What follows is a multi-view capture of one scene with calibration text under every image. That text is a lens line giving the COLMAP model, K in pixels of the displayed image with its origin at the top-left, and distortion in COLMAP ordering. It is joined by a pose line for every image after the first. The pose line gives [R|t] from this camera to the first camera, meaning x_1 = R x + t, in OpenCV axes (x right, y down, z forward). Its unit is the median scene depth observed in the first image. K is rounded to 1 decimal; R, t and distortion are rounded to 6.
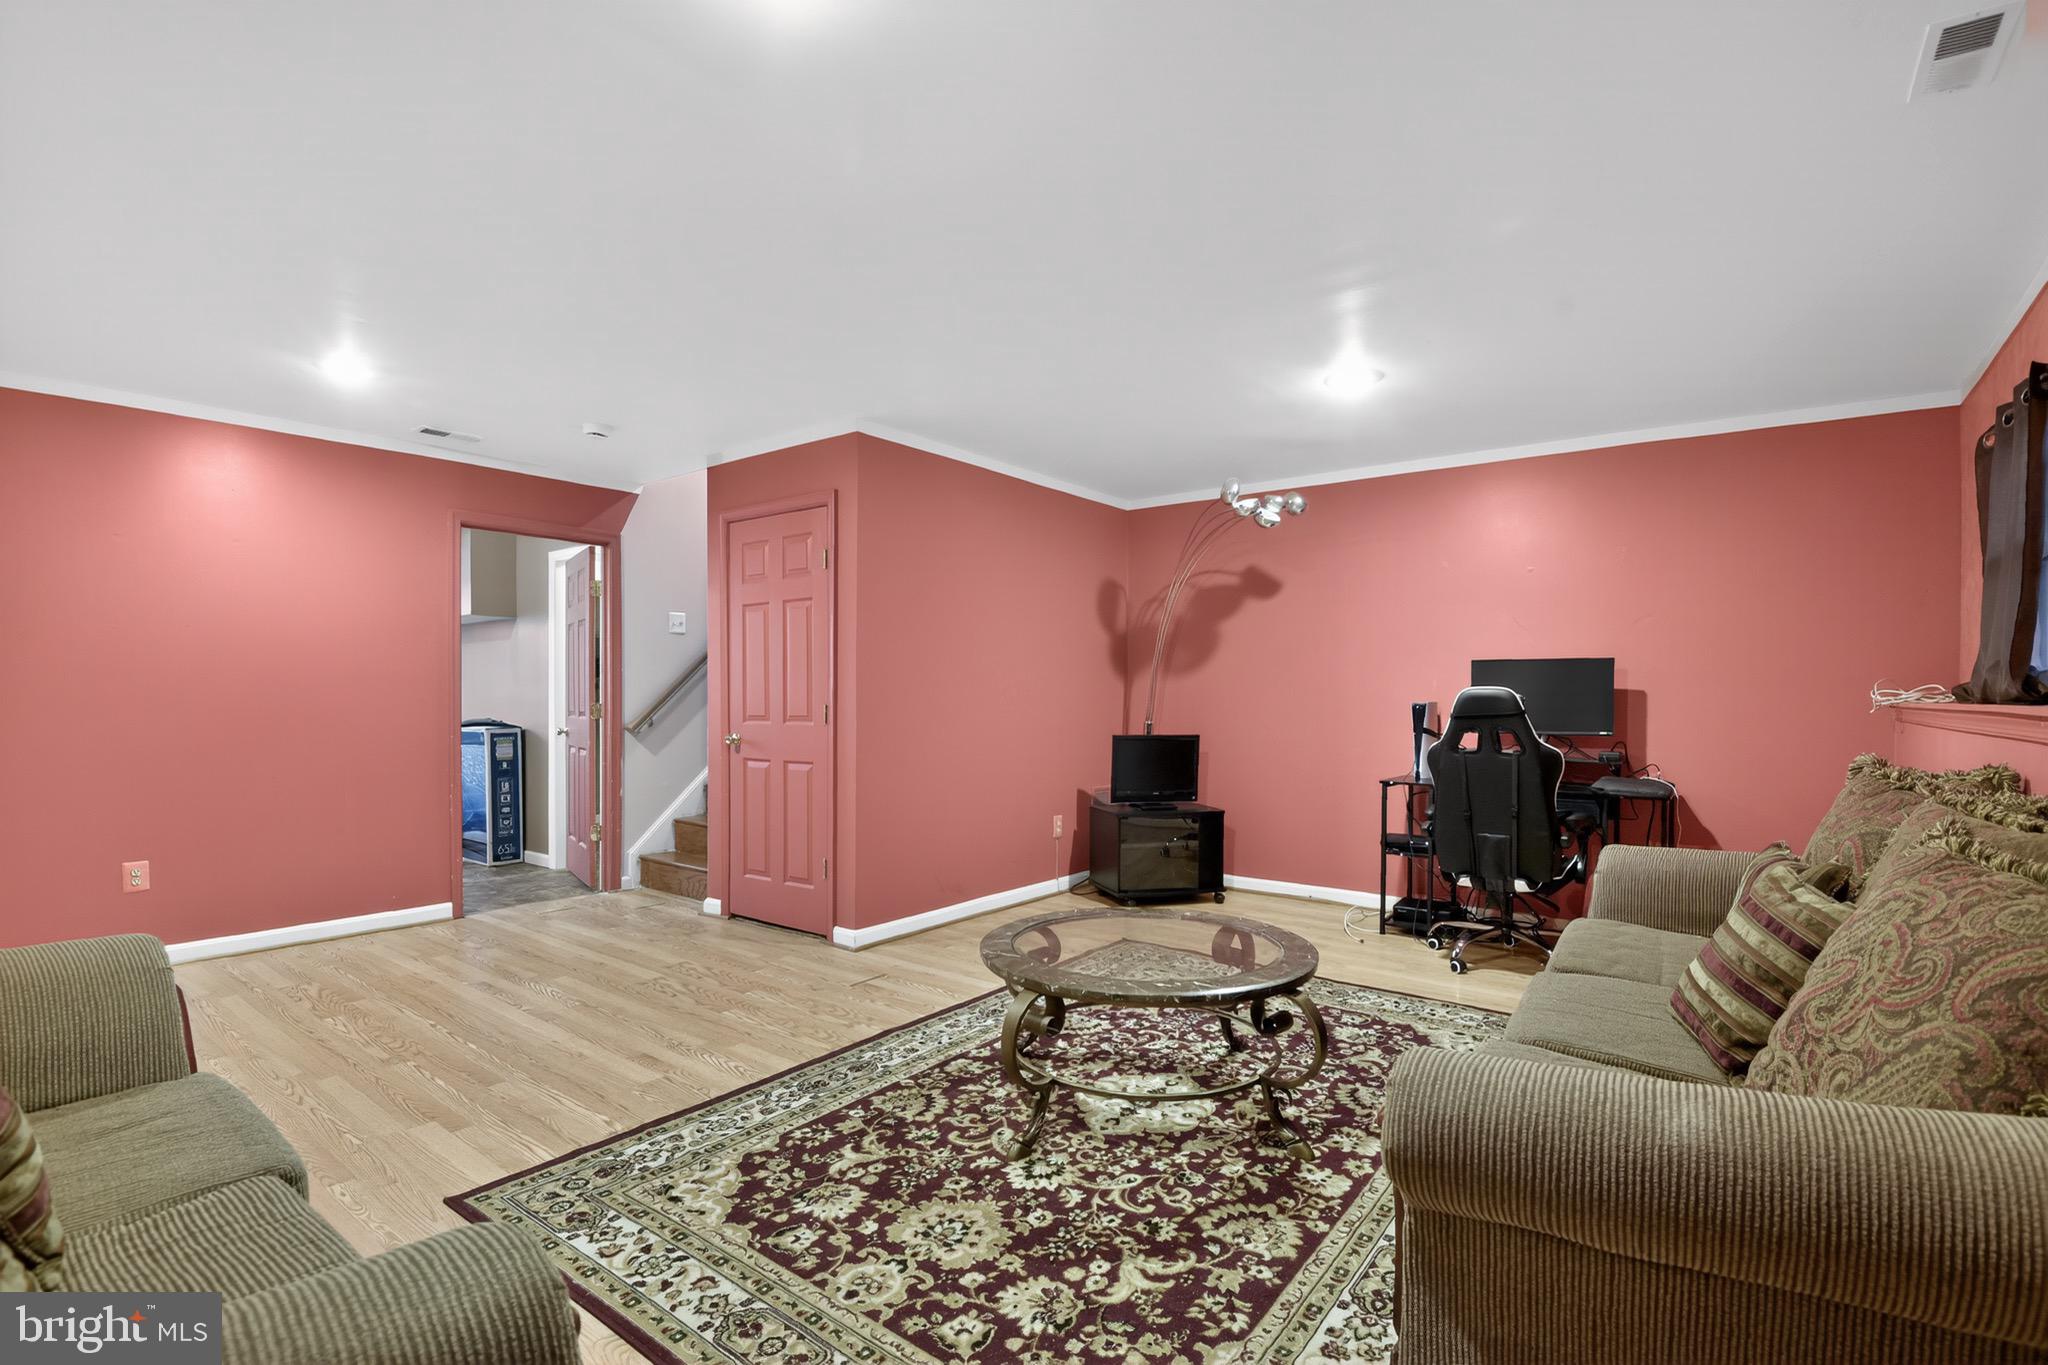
lens RADIAL K [[951.8, 0, 1032.4], [0, 951.8, 686.2], [0, 0, 1]] dist [-0.021002, -0.013268]
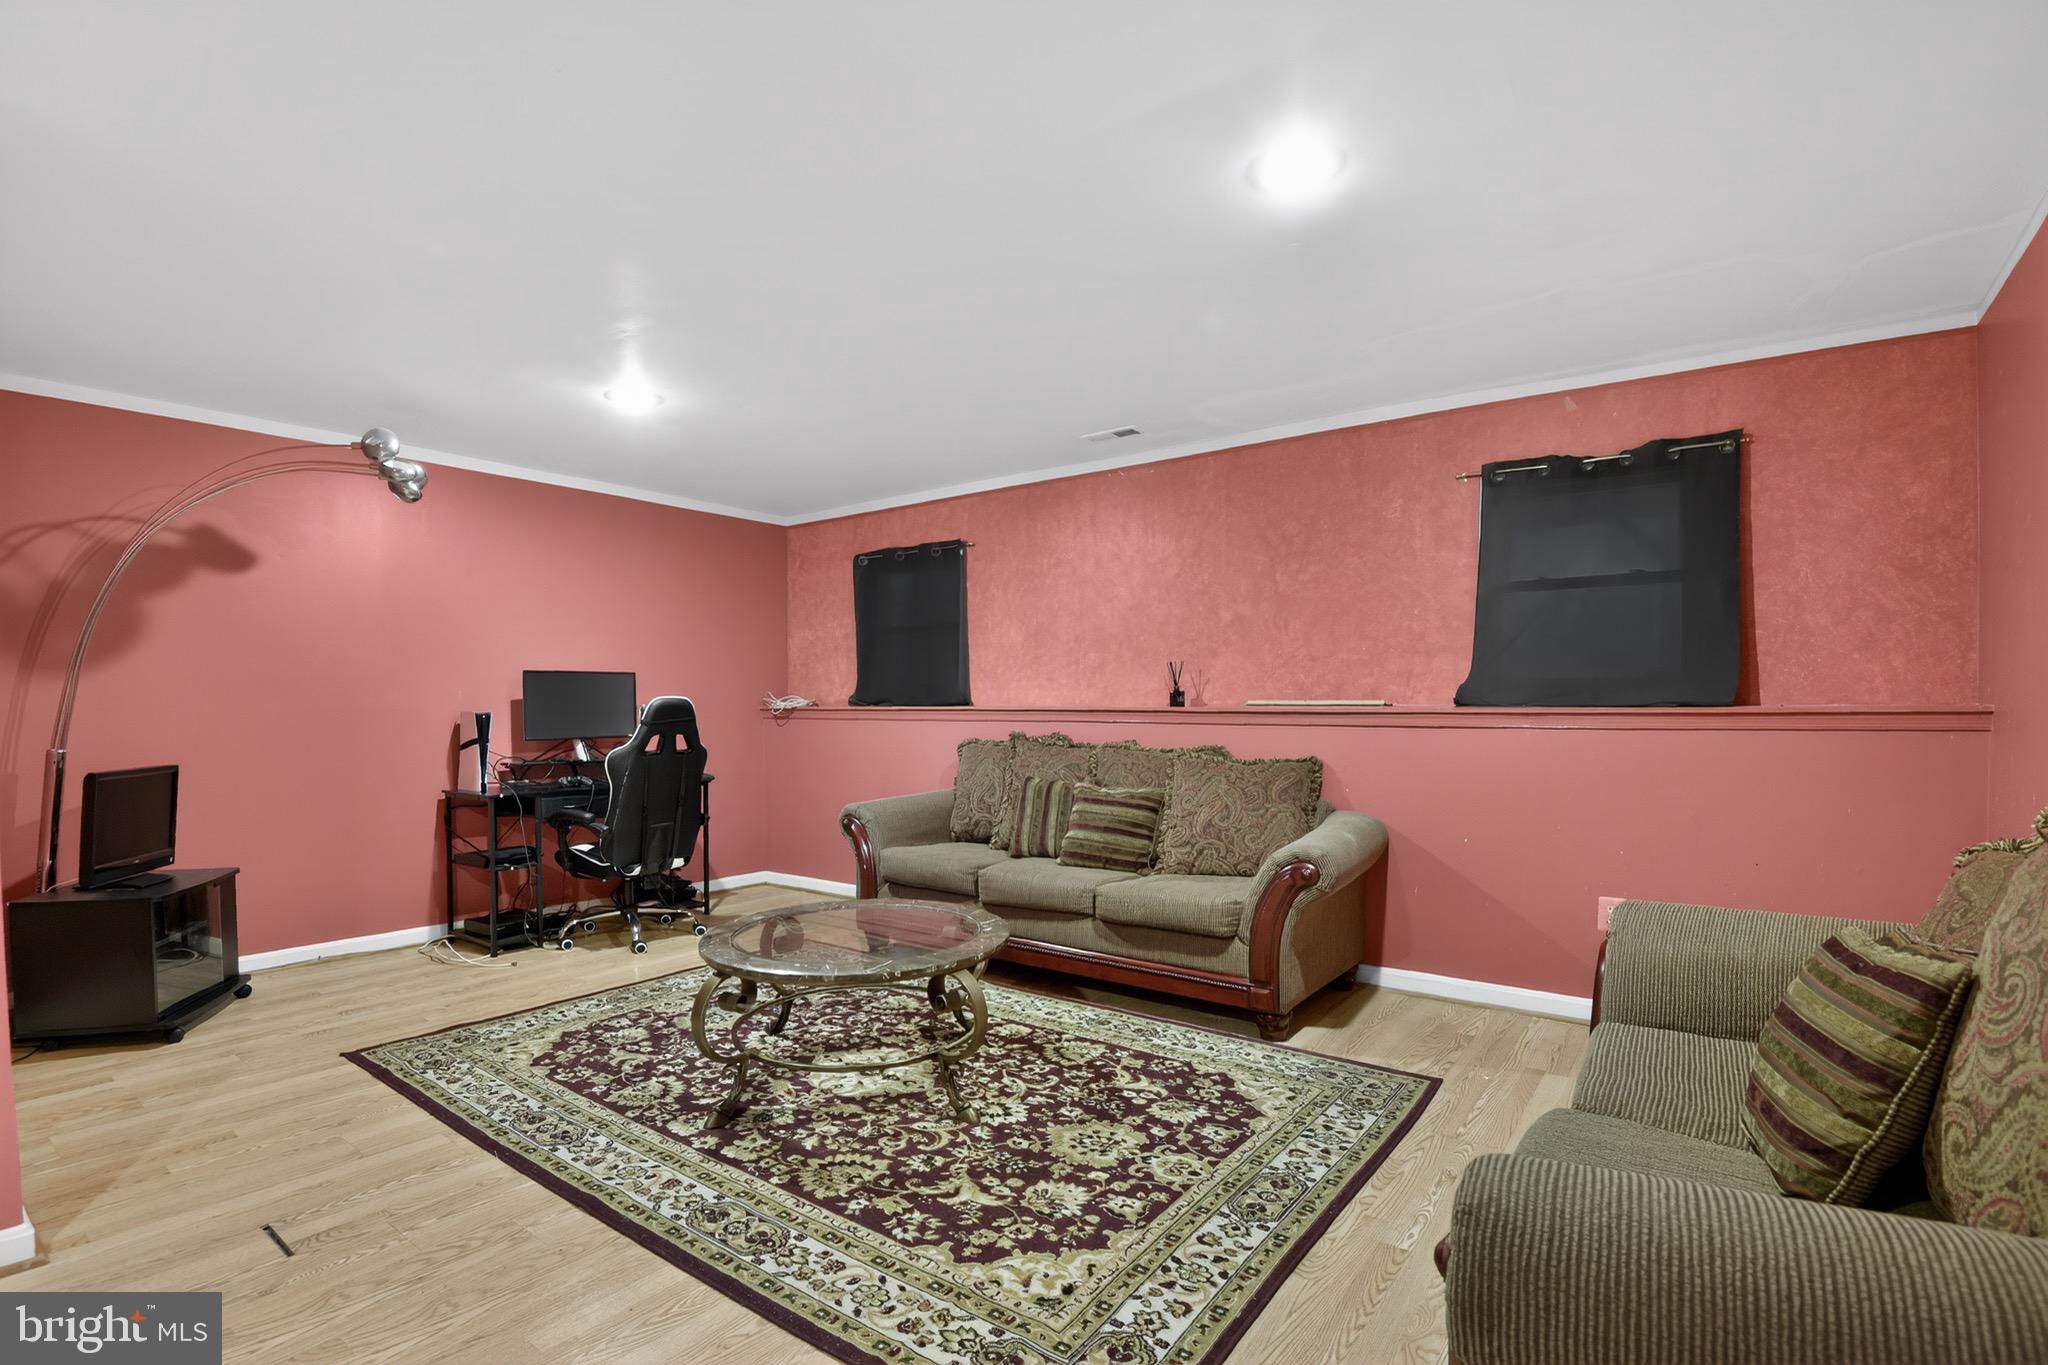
lens RADIAL K [[951.8, 0, 1033.6], [0, 951.8, 690.5], [0, 0, 1]] dist [-0.021002, -0.013268]
pose [[-0.004851, 0.004824, 0.999977, -1.173690], [0.002917, 0.999984, -0.004810, 0.008028], [-0.999984, 0.002893, -0.004865, 0.984000]]
